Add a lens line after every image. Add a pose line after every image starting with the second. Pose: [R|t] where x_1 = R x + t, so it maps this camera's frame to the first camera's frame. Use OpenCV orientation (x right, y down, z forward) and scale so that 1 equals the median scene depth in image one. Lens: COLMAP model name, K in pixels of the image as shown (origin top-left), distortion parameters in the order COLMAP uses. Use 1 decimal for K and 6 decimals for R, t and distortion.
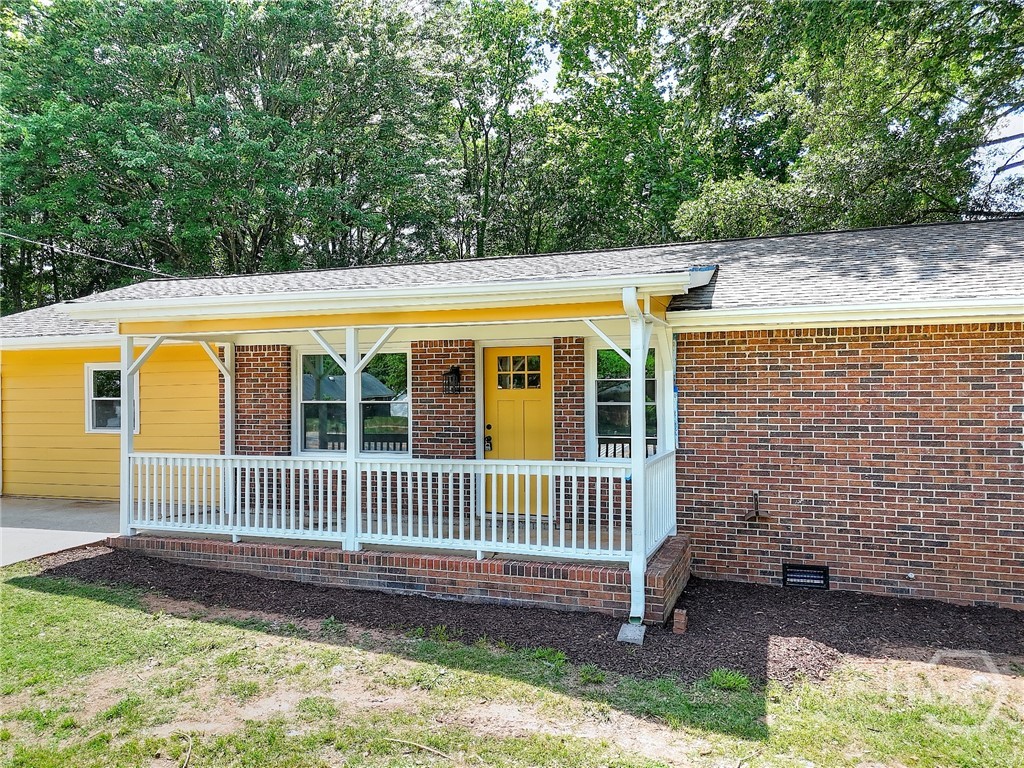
lens RADIAL K [[745.3, 0, 512.0], [0, 745.3, 384.0], [0, 0, 1]] dist [0.072773, -0.069572]
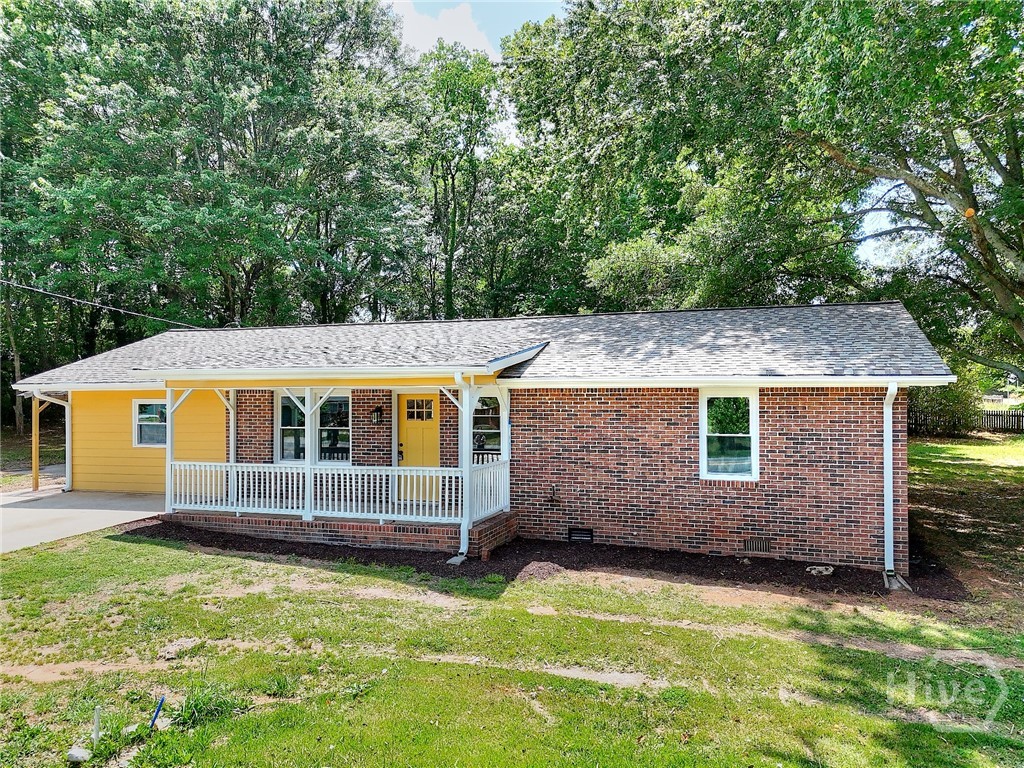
lens RADIAL K [[745.3, 0, 512.0], [0, 745.3, 384.0], [0, 0, 1]] dist [0.072773, -0.069572]
pose [[0.999940, 0.001951, 0.010822, 0.213653], [-0.001900, 0.999987, -0.004725, -0.072831], [-0.010831, 0.004704, 0.999930, -0.654790]]
